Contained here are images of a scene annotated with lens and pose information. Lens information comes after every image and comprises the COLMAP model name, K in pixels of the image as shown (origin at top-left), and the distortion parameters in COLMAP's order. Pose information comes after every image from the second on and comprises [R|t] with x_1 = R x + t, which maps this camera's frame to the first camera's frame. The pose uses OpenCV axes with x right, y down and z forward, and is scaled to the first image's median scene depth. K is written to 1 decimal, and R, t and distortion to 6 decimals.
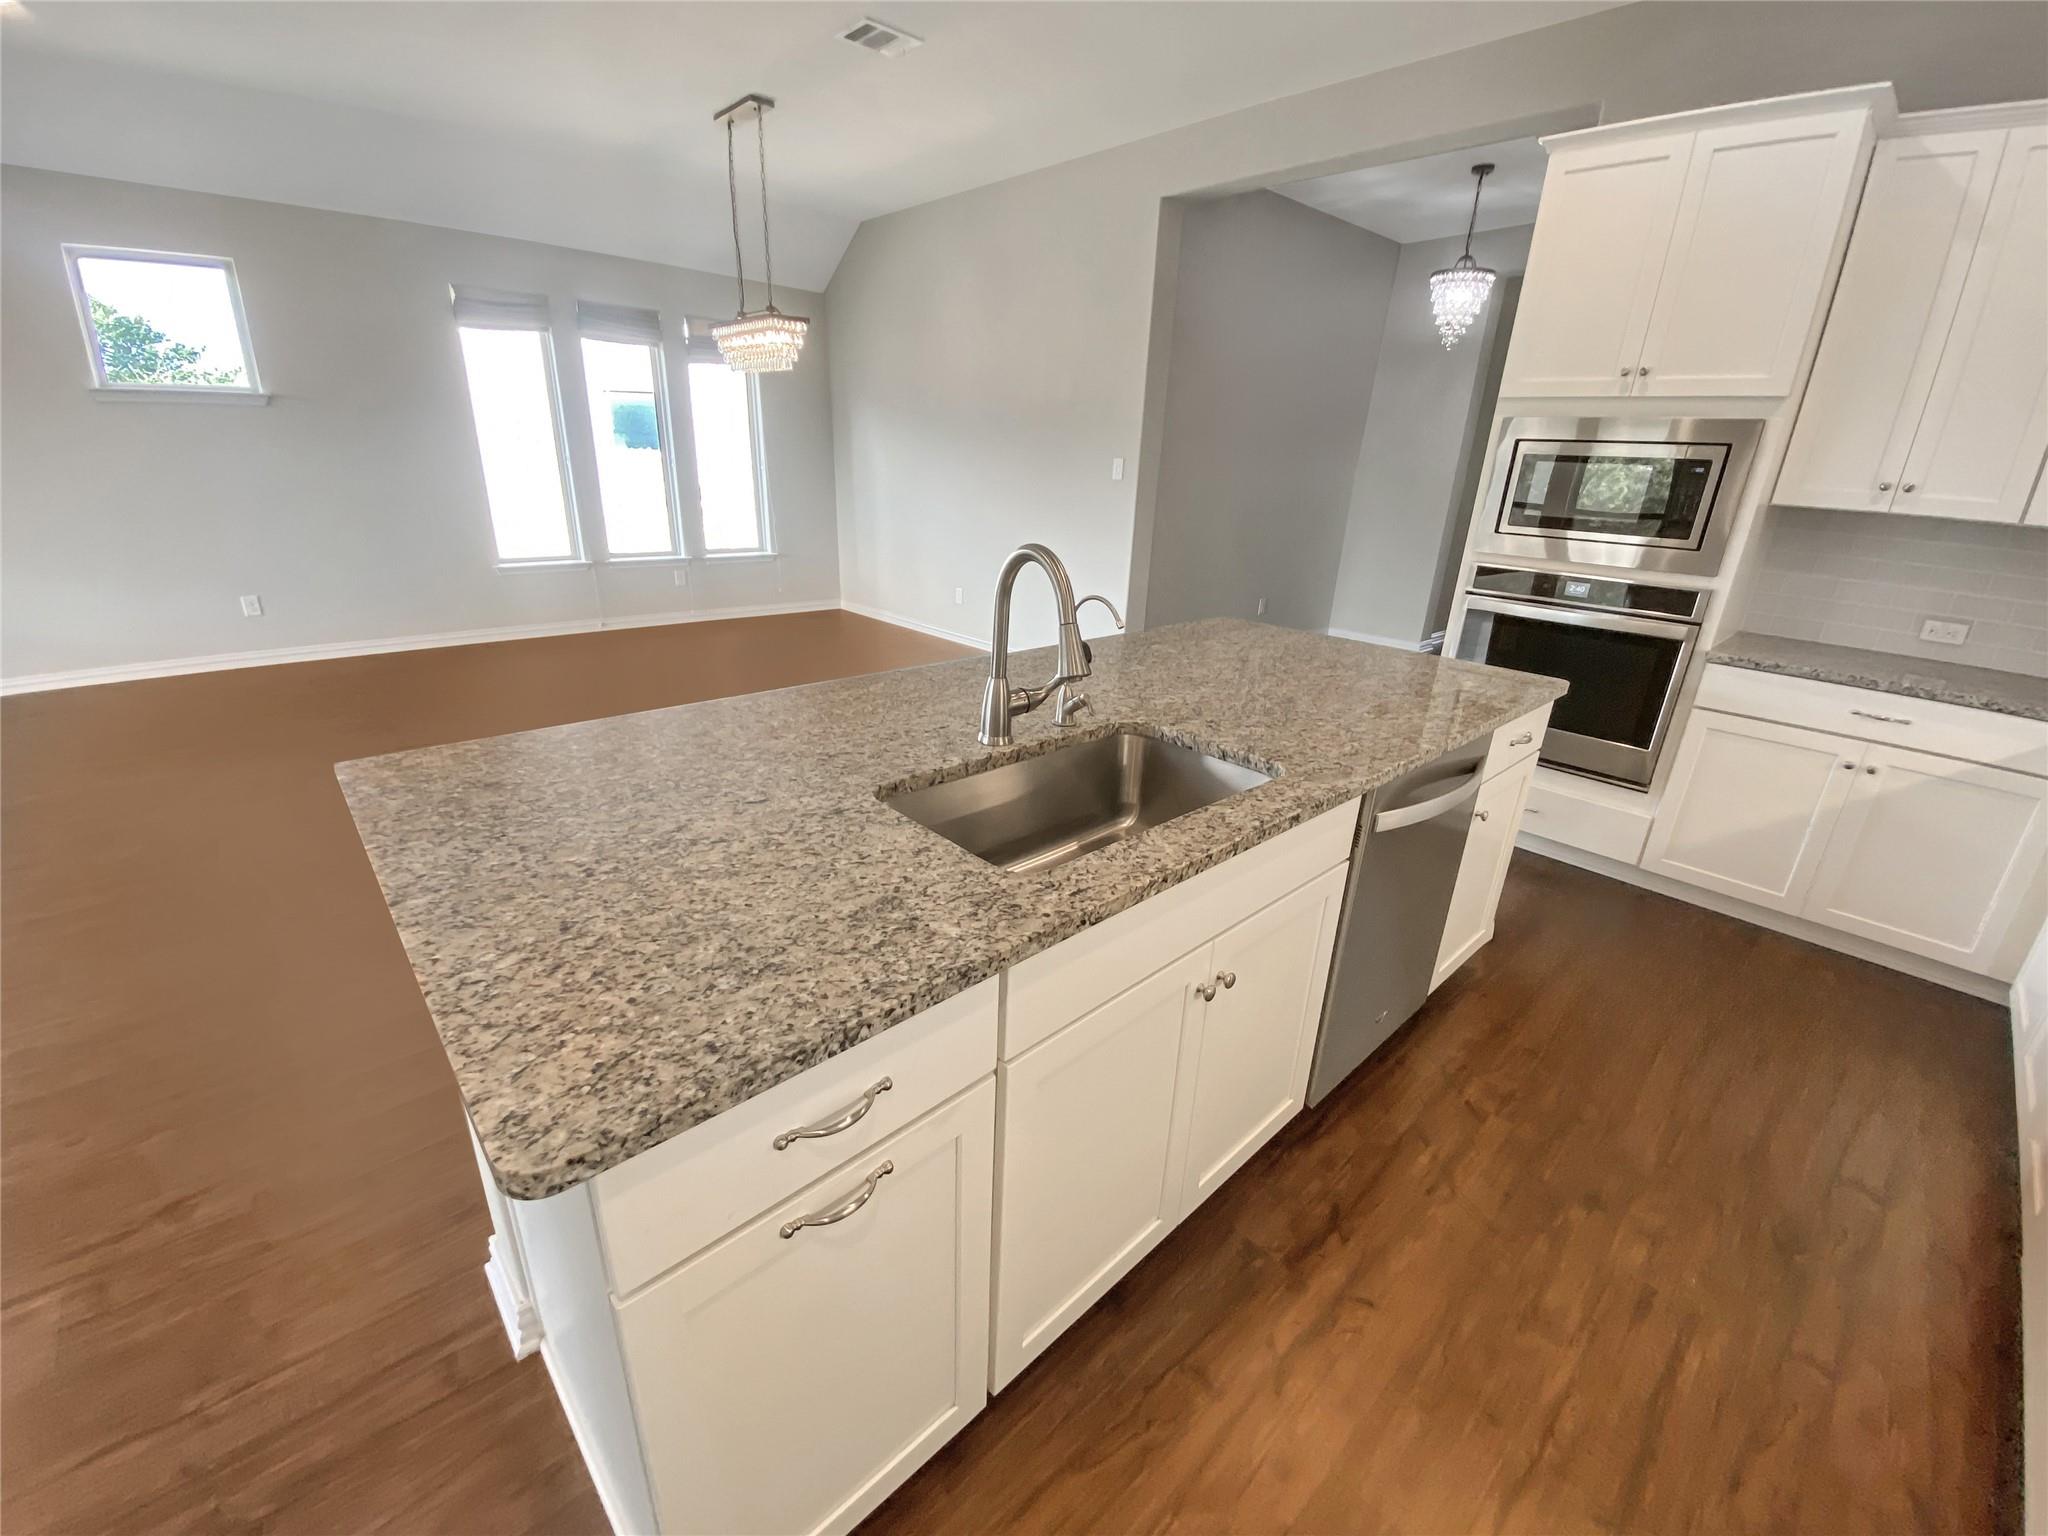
lens RADIAL K [[807.1, 0, 1013.2], [0, 807.1, 755.1], [0, 0, 1]] dist [0.005684, -0.003494]
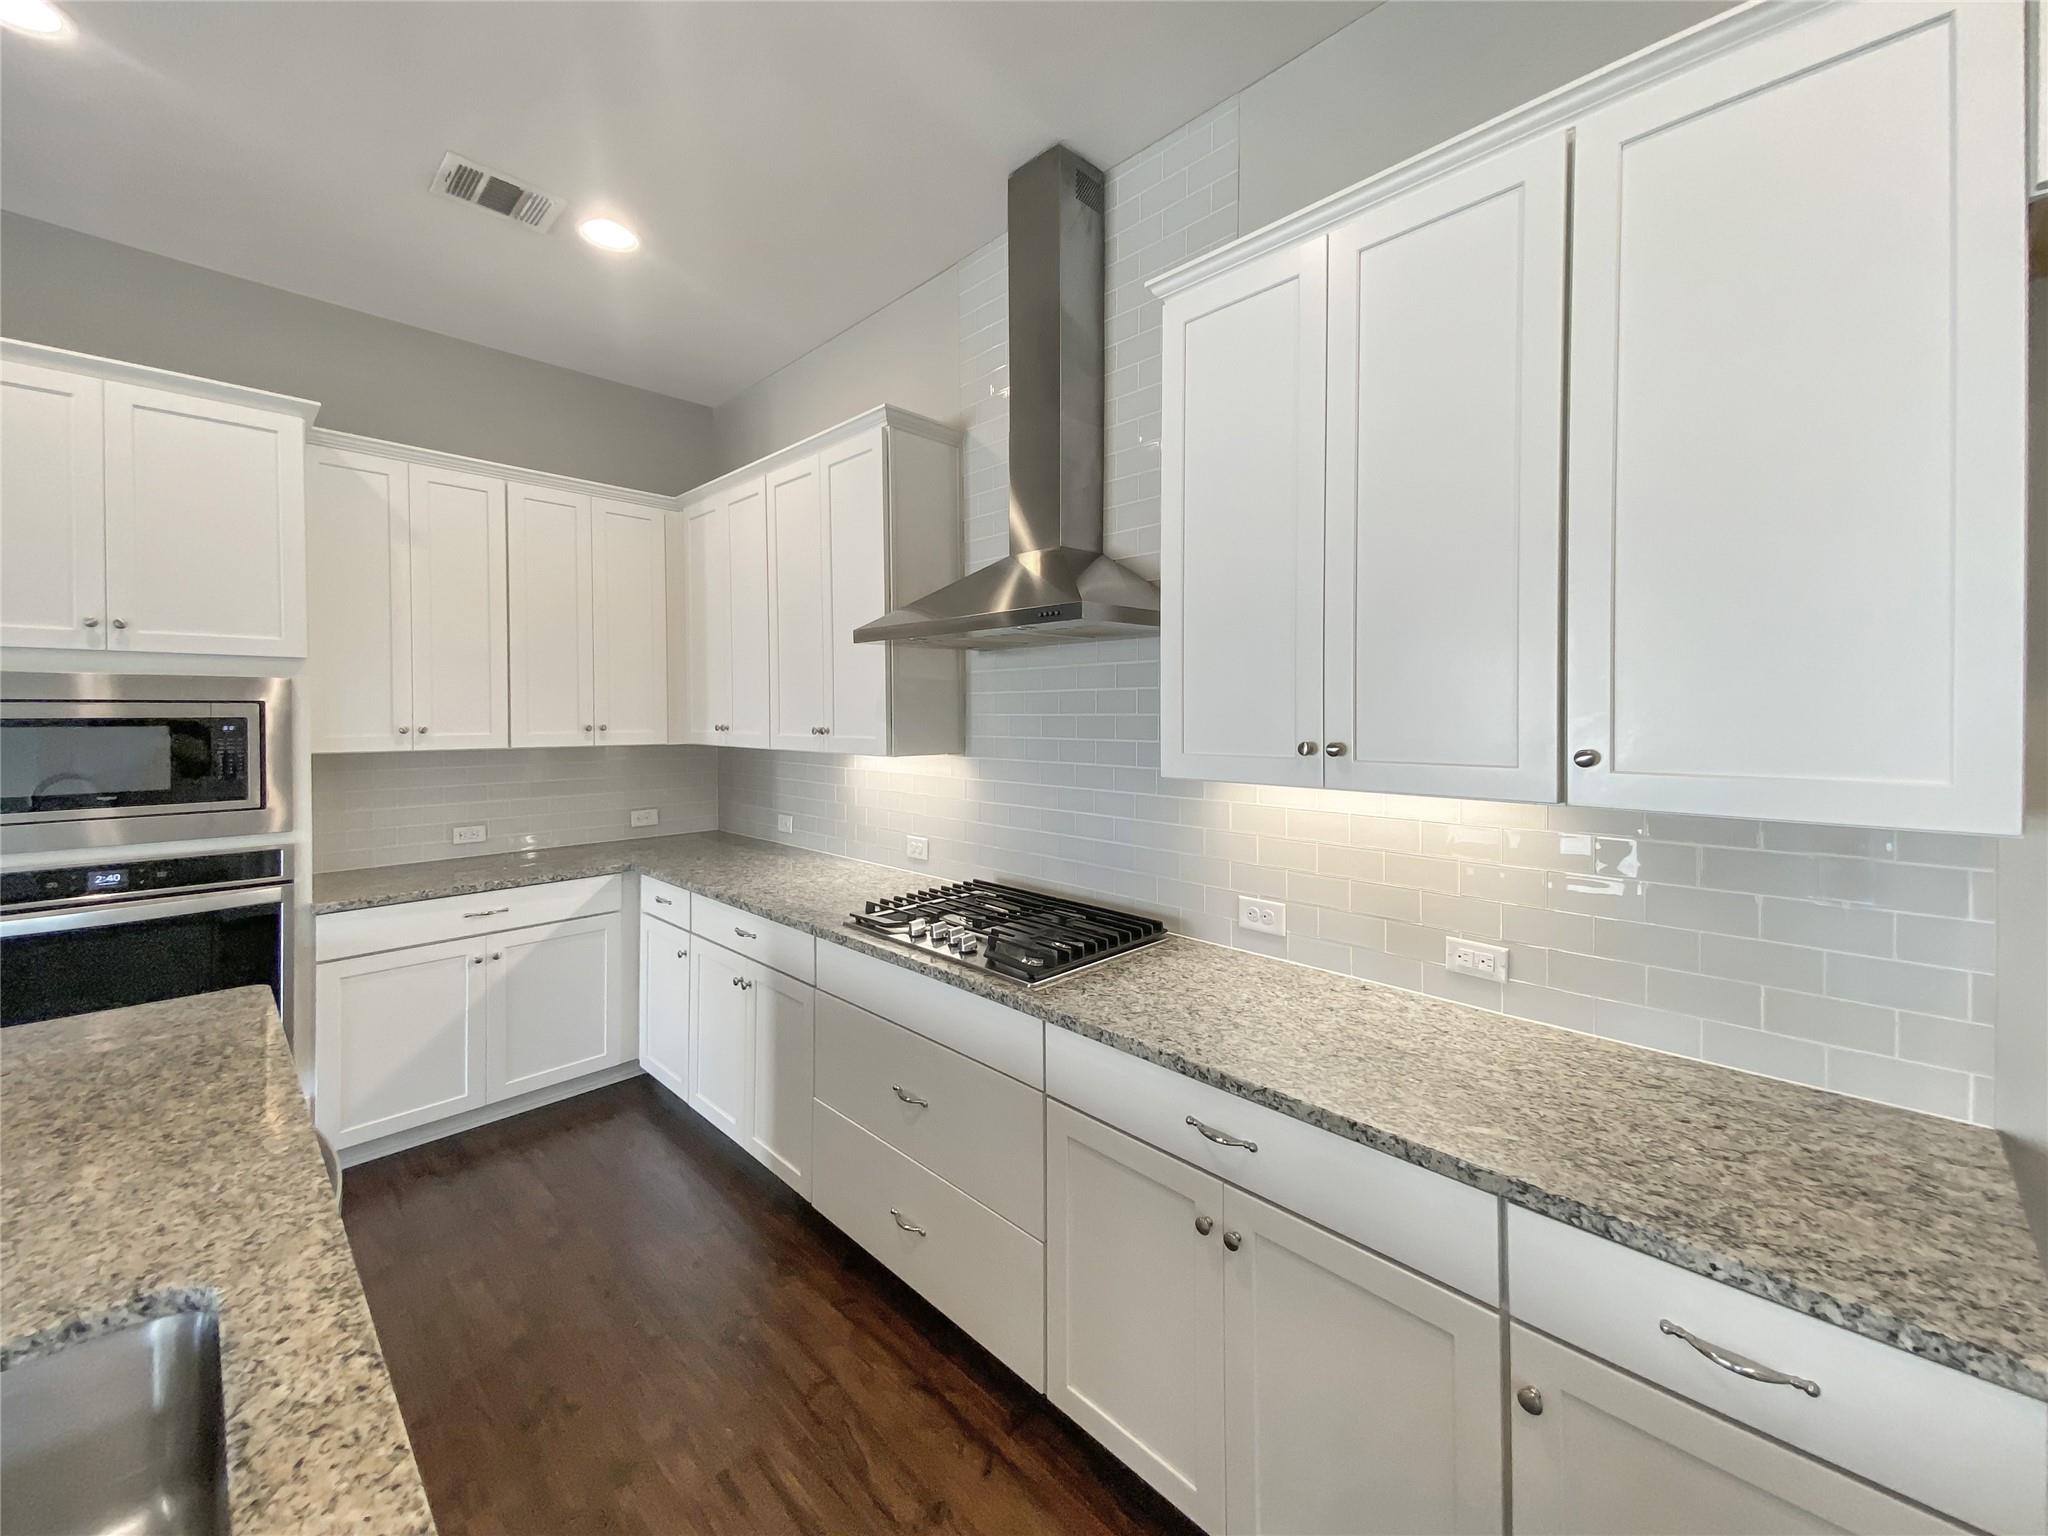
lens RADIAL K [[807.1, 0, 1041.1], [0, 807.1, 701.3], [0, 0, 1]] dist [0.005684, -0.003494]
pose [[-0.063182, -0.026433, 0.997652, -0.147512], [0.346709, 0.936806, 0.046778, -0.105705], [-0.935842, 0.348850, -0.050024, 0.177030]]
